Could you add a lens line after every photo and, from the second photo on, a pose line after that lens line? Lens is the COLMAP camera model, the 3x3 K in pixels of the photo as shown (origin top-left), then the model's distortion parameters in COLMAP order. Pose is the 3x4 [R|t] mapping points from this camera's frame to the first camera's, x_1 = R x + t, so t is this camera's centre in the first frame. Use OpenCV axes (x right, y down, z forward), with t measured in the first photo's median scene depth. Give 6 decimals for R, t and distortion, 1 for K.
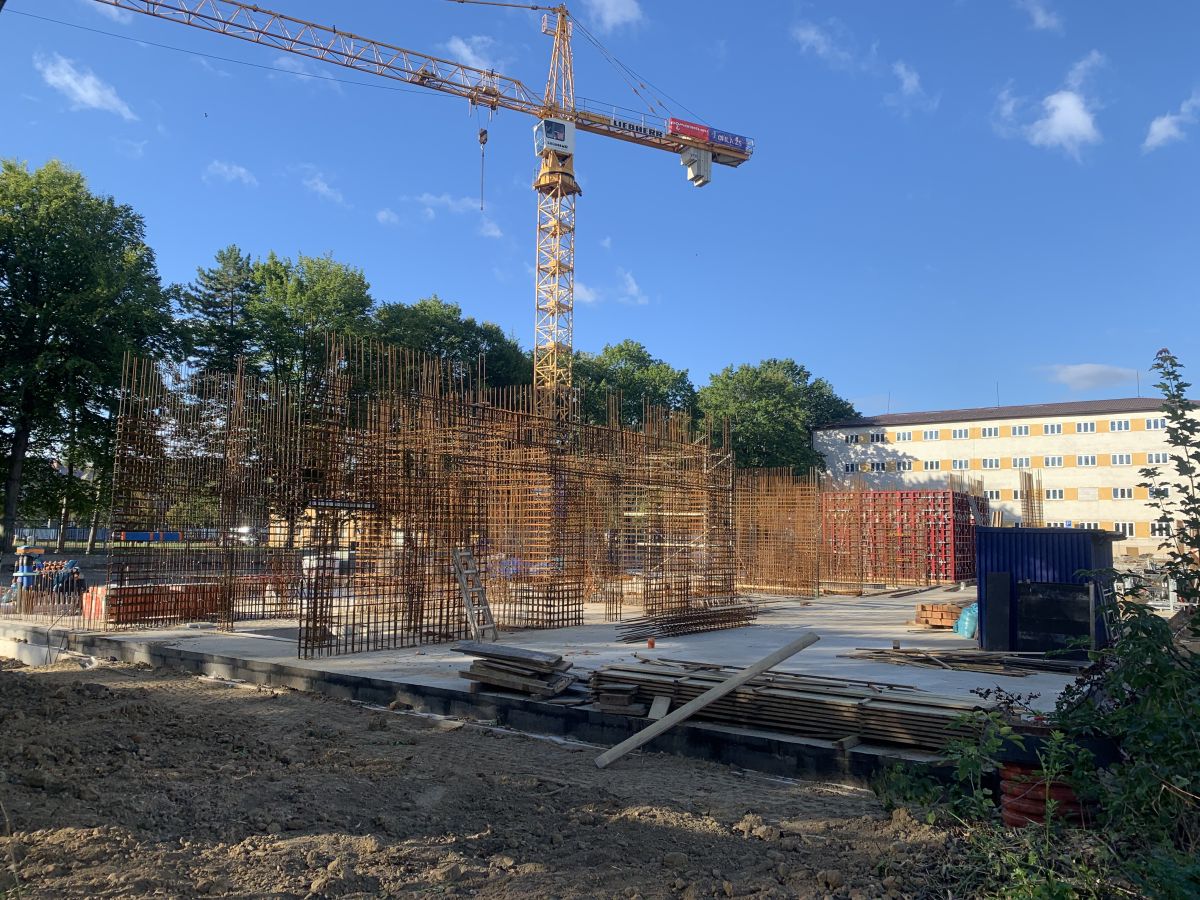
lens RADIAL K [[895.4, 0, 600.0], [0, 895.4, 450.0], [0, 0, 1]] dist [0.082138, -0.176330]
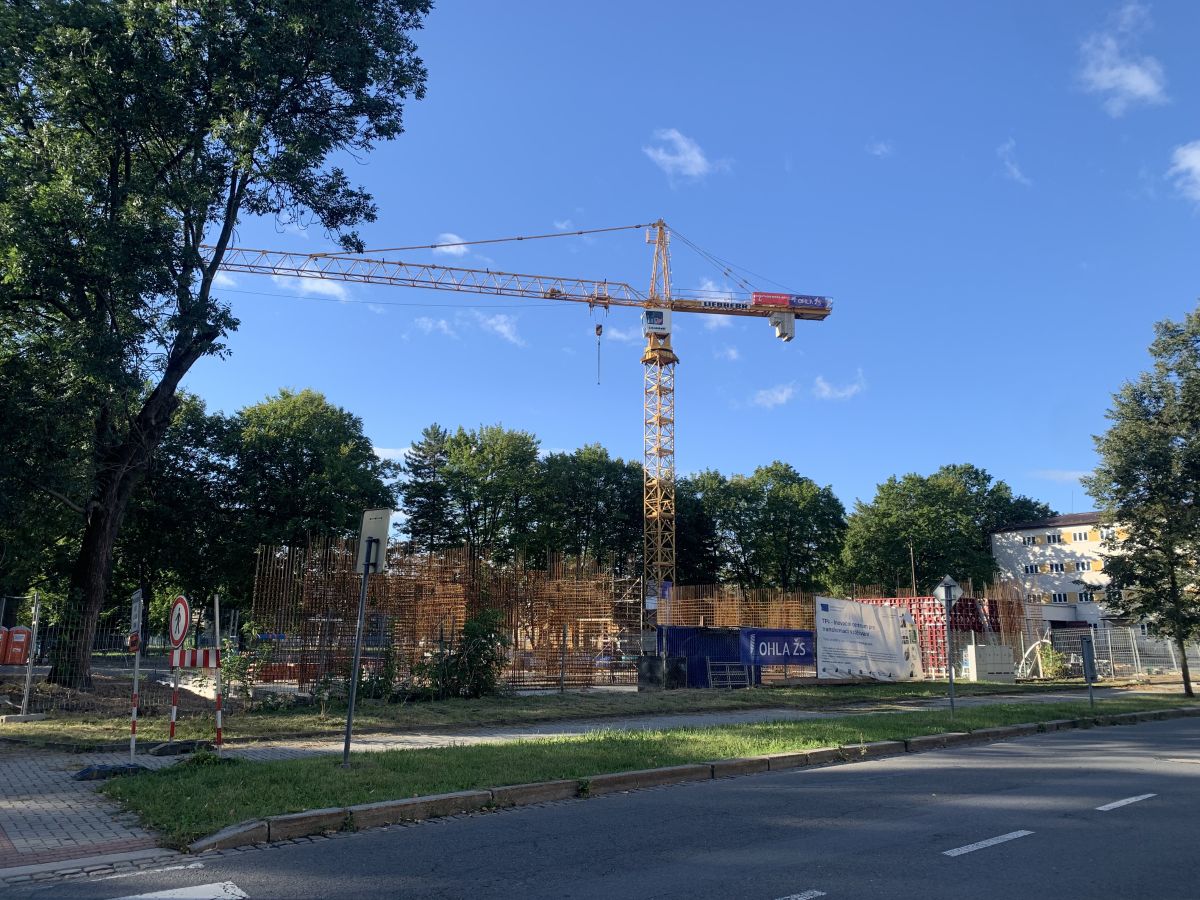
lens RADIAL K [[895.4, 0, 600.0], [0, 895.4, 450.0], [0, 0, 1]] dist [0.082138, -0.176330]
pose [[0.949752, -0.067808, -0.305571, 0.230908], [0.032404, 0.992307, -0.119482, -0.013065], [0.311322, 0.103577, 0.944643, -0.197022]]
